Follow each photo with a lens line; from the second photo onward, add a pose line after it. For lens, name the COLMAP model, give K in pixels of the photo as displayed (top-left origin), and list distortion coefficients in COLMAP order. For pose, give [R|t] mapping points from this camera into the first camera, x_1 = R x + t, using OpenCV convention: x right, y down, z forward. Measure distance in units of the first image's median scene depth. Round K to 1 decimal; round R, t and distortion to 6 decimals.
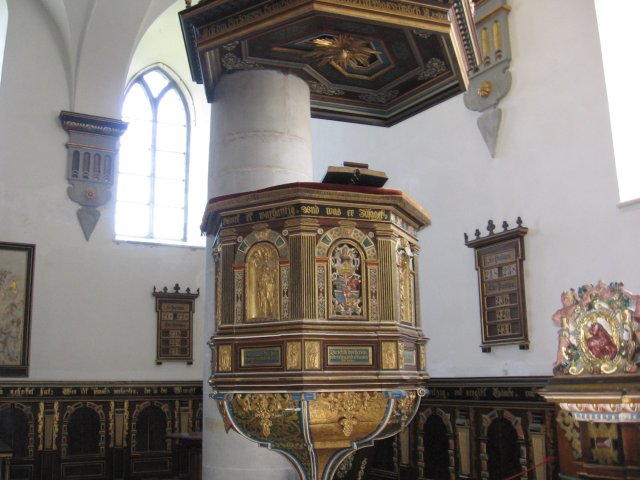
lens RADIAL K [[666.3, 0, 297.8], [0, 666.3, 237.4], [0, 0, 1]] dist [-0.126765, 0.033964]
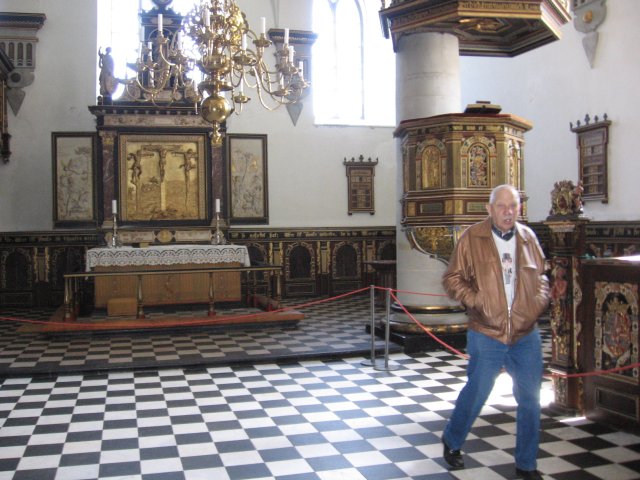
lens RADIAL K [[666.3, 0, 297.8], [0, 666.3, 237.4], [0, 0, 1]] dist [-0.126765, 0.033964]
pose [[0.972288, 0.002052, -0.233779, 0.012328], [0.049184, 0.975787, 0.213122, -0.122160], [0.228555, -0.218714, 0.948645, -0.686032]]
